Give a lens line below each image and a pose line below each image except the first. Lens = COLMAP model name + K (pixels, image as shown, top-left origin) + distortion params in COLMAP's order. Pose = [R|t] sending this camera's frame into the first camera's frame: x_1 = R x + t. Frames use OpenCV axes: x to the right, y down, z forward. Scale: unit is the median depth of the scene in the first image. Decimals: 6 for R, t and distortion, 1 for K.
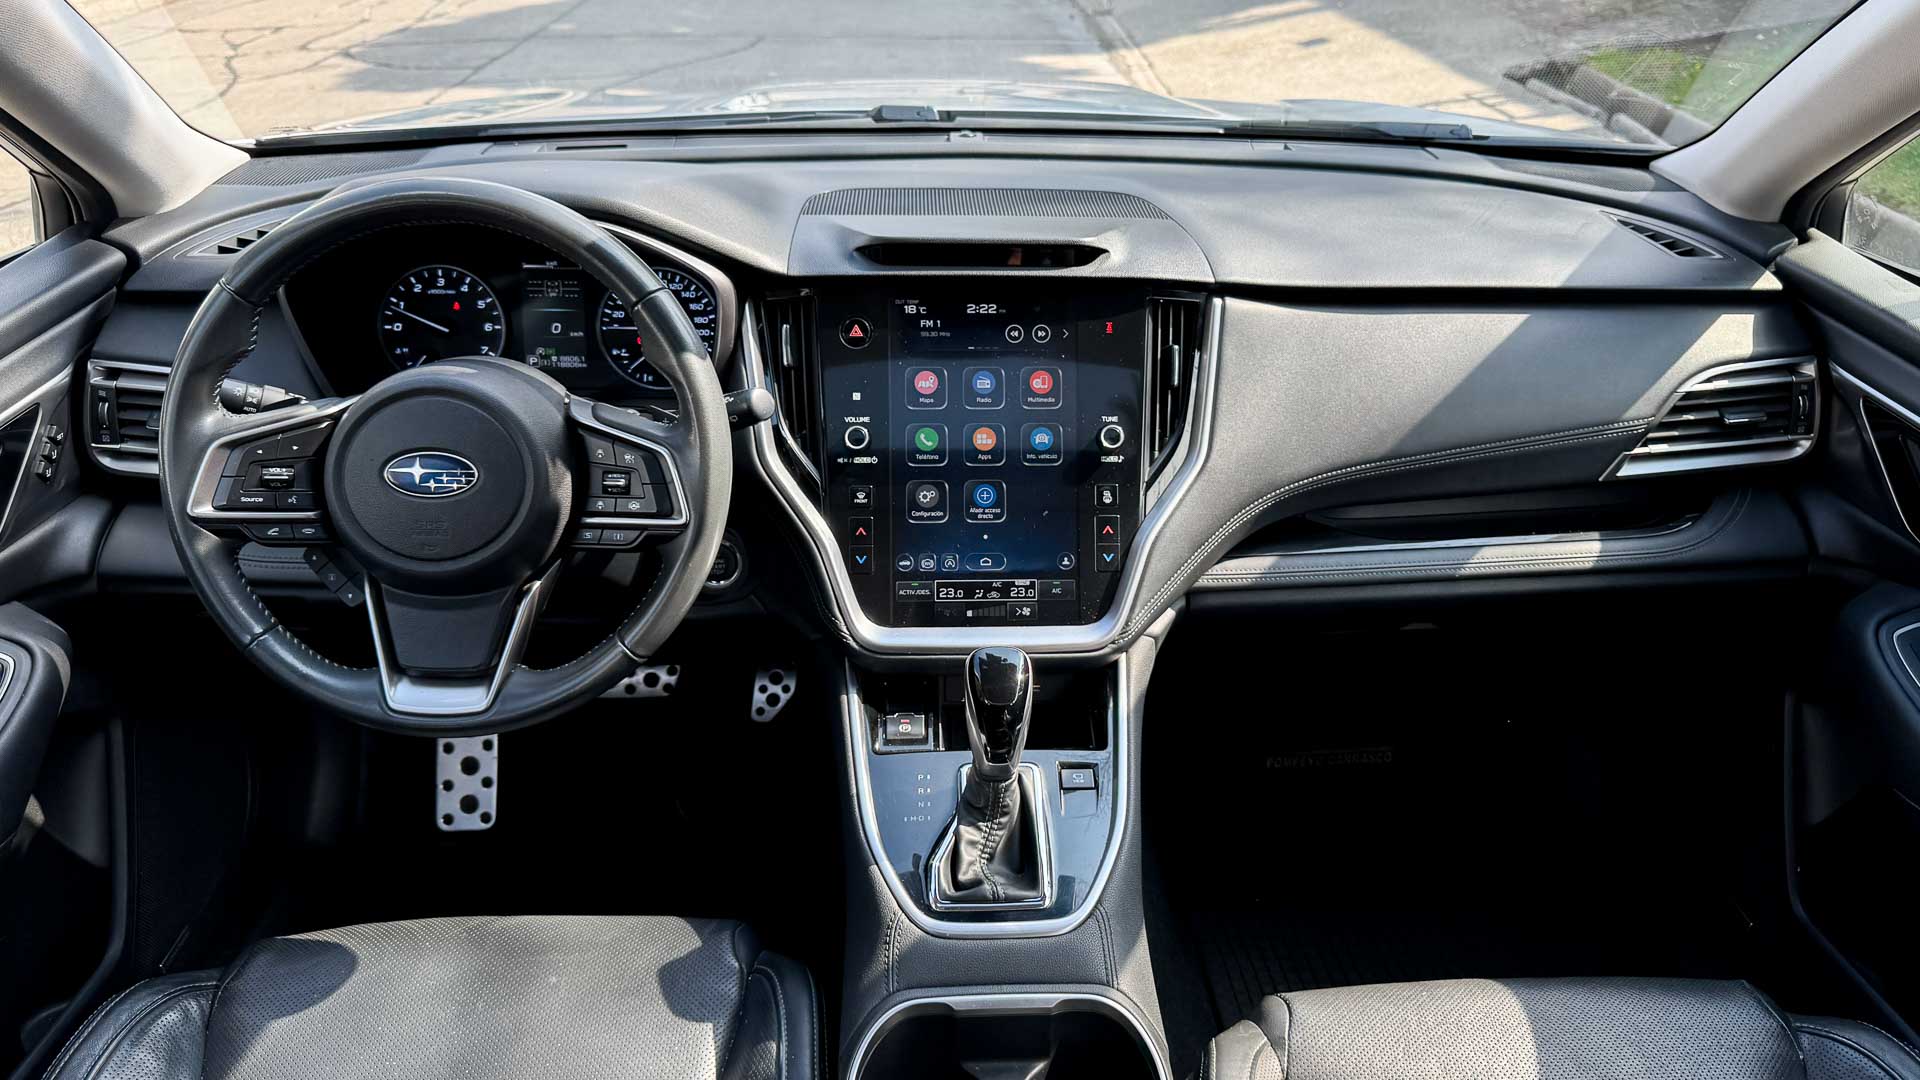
lens RADIAL K [[1560.3, 0, 1024.2], [0, 1560.3, 551.3], [0, 0, 1]] dist [0.109509, -0.175232]
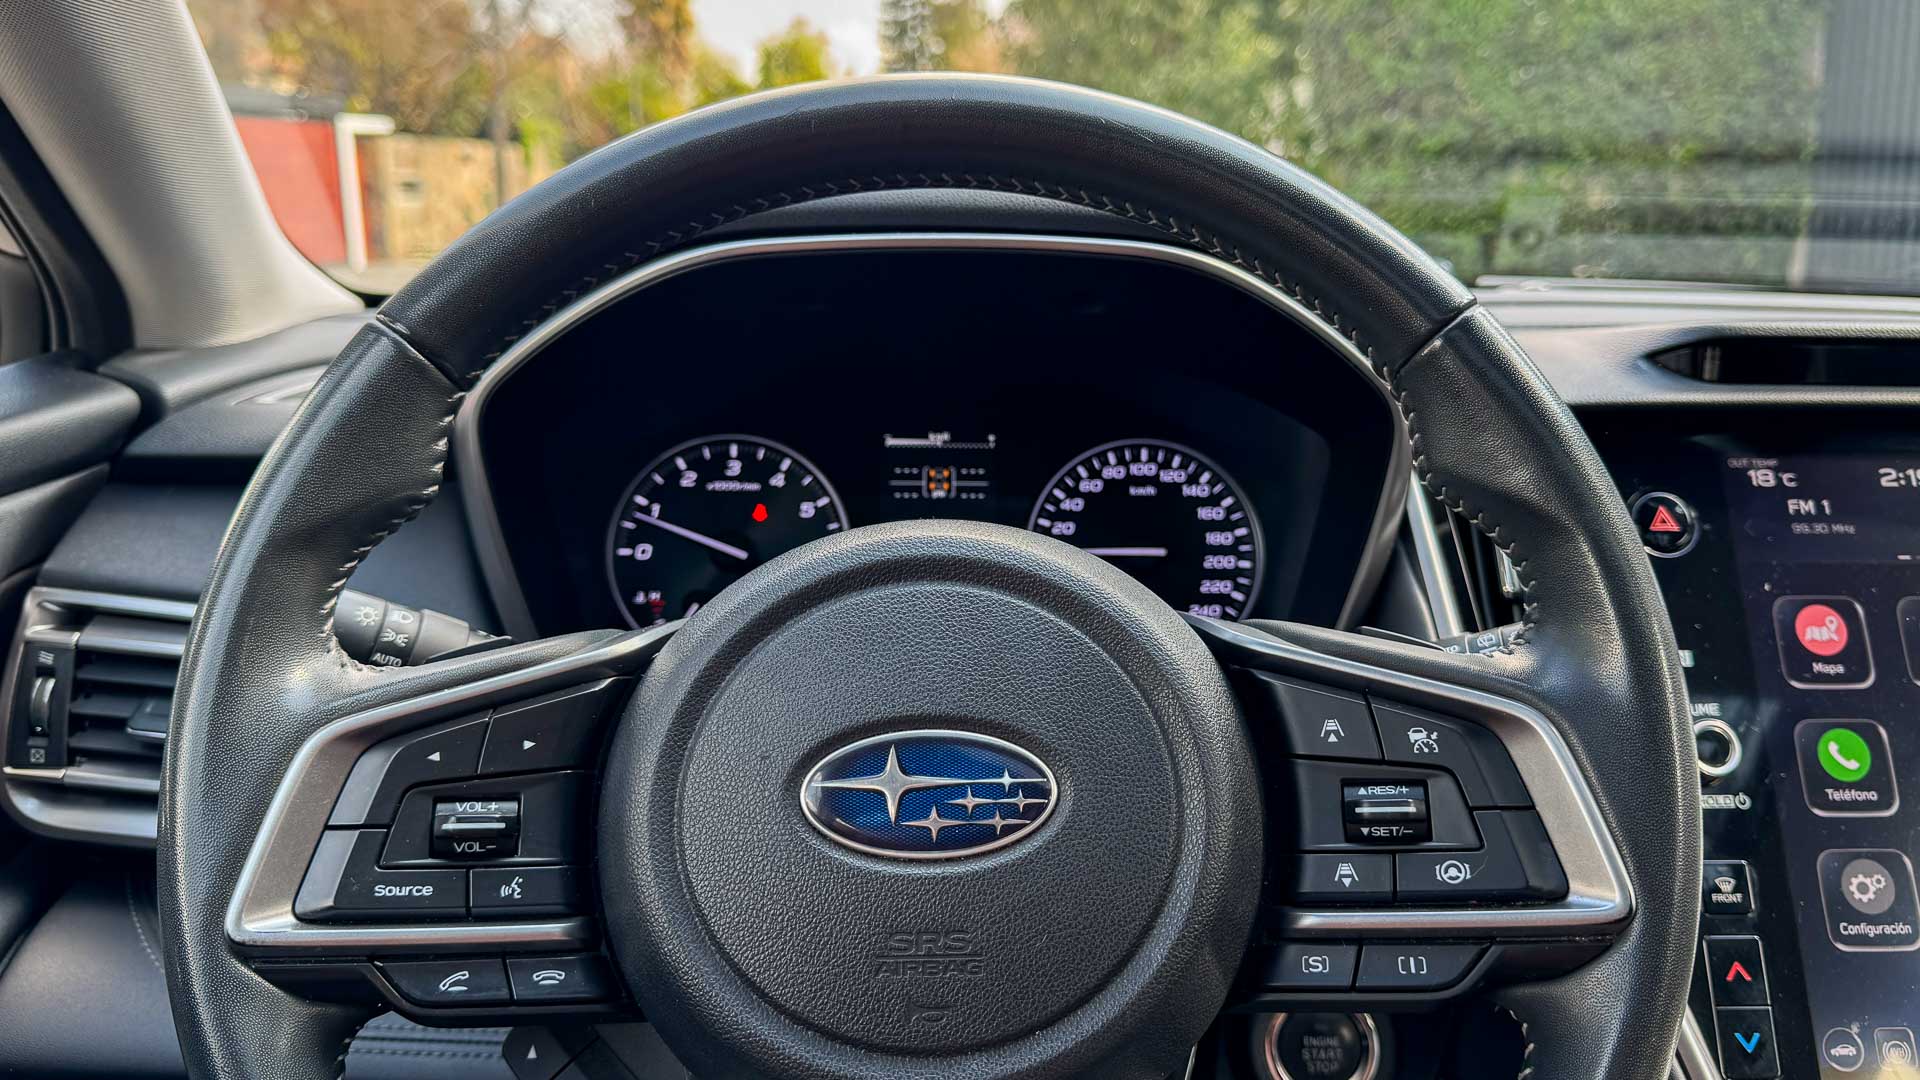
lens RADIAL K [[1560.3, 0, 961.4], [0, 1560.3, 512.8], [0, 0, 1]] dist [0.109509, -0.175232]
pose [[0.999885, -0.004315, -0.014555, -0.306445], [-0.000161, 0.955683, -0.294399, -0.005310], [0.015180, 0.294368, 0.955572, 0.550093]]
